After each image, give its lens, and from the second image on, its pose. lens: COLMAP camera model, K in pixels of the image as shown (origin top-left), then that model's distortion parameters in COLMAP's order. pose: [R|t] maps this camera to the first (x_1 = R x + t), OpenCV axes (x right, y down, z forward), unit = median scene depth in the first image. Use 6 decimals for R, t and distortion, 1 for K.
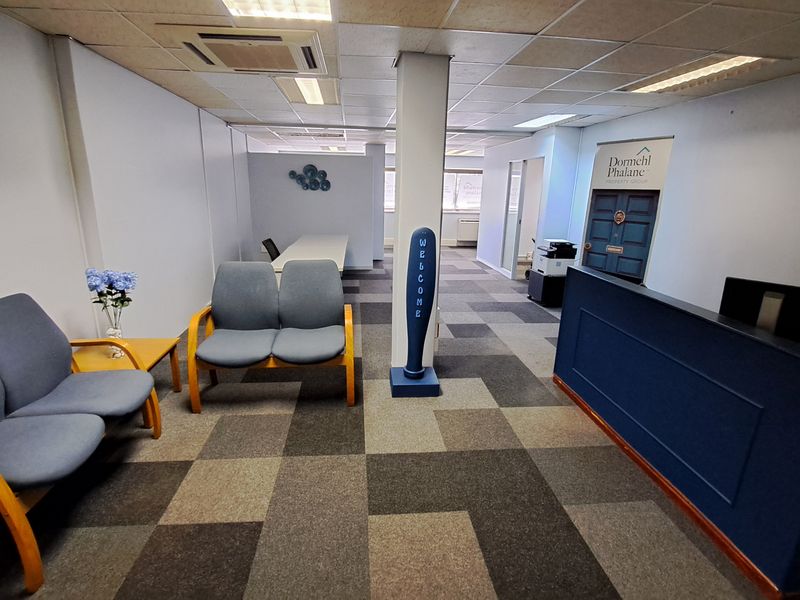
lens RADIAL K [[424.7, 0, 393.7], [0, 424.7, 302.9], [0, 0, 1]] dist [-0.006413, -0.008334]
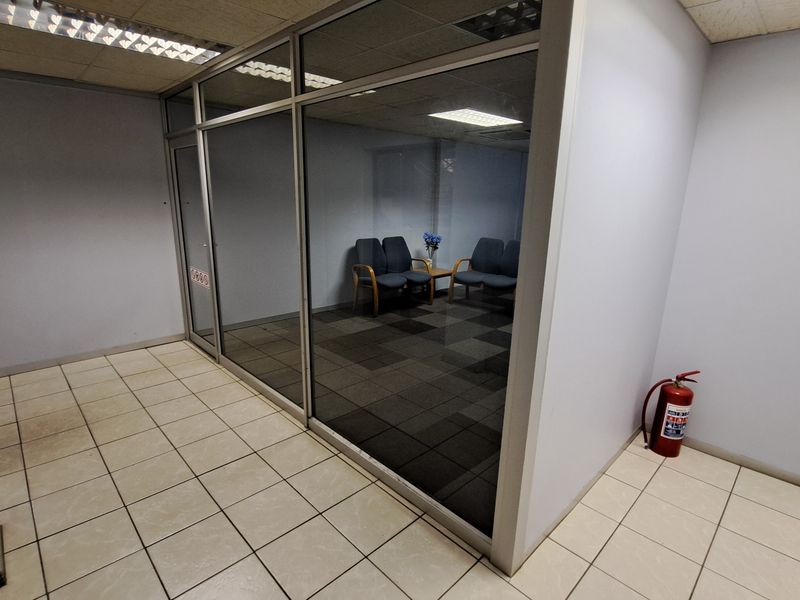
lens RADIAL K [[424.7, 0, 398.8], [0, 424.7, 303.2], [0, 0, 1]] dist [-0.006413, -0.008334]
pose [[0.625739, 0.189986, -0.756542, 0.872744], [-0.217215, 0.973962, 0.064926, 0.150629], [0.749179, 0.123706, 0.650714, -0.522936]]
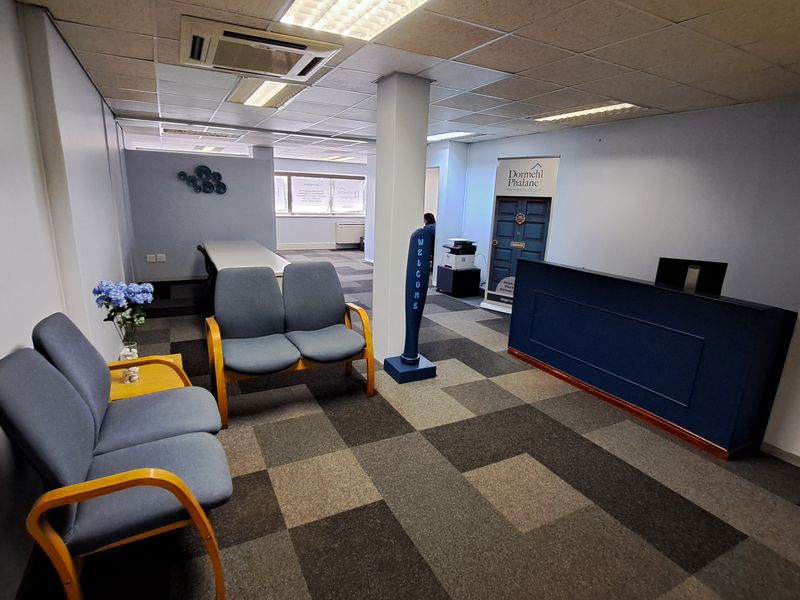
lens RADIAL K [[424.7, 0, 395.3], [0, 424.7, 302.9], [0, 0, 1]] dist [-0.006413, -0.008334]
pose [[0.926545, -0.080236, 0.367529, -0.377804], [0.083655, 0.996473, 0.006646, 0.005814], [-0.366765, 0.024588, 0.929988, -0.019877]]
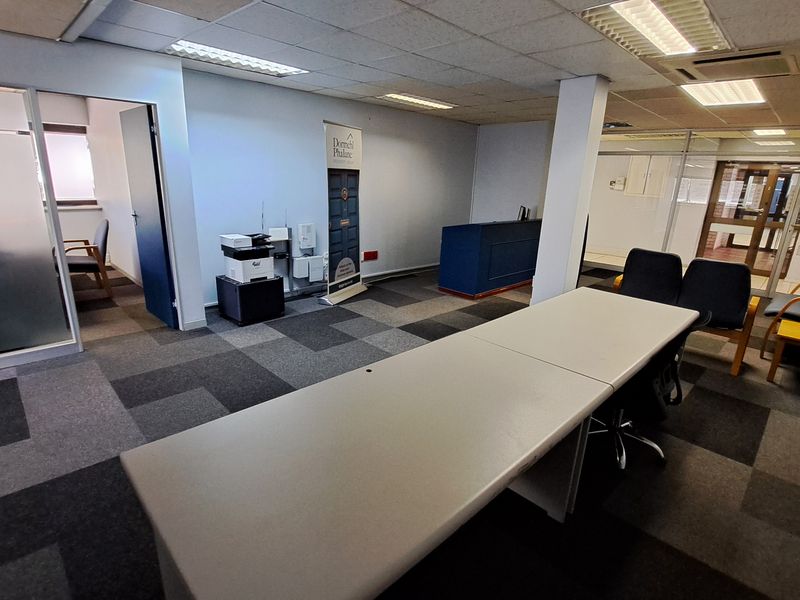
lens RADIAL K [[424.7, 0, 394.2], [0, 424.7, 300.7], [0, 0, 1]] dist [-0.006413, -0.008334]
pose [[-0.633204, -0.266071, 0.726814, -0.601994], [0.149579, 0.879284, 0.452201, -0.593813], [-0.759394, 0.395052, -0.516968, 2.136383]]
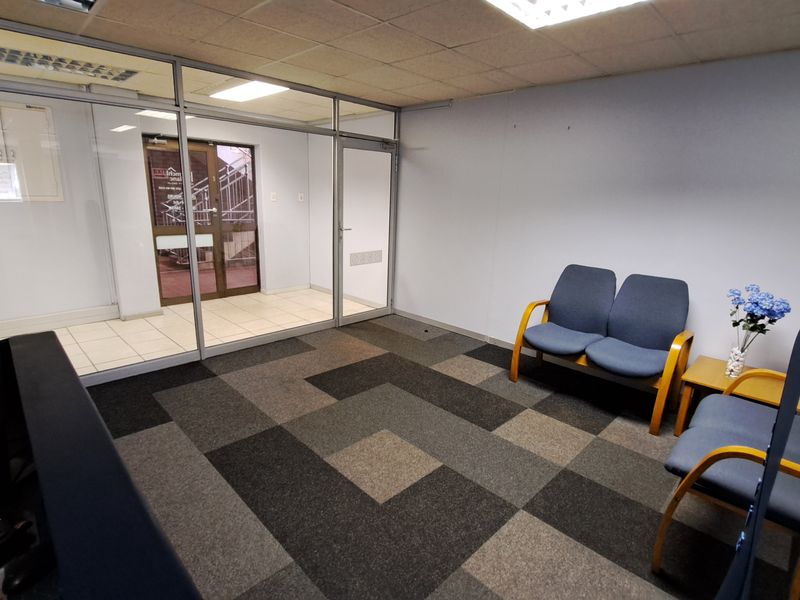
lens RADIAL K [[424.7, 0, 395.1], [0, 424.7, 302.5], [0, 0, 1]] dist [-0.006413, -0.008334]
pose [[-0.772319, 0.112173, -0.625253, 0.446920], [-0.212059, 0.882293, 0.420225, -0.221938], [0.598795, 0.457138, -0.657624, 0.907324]]
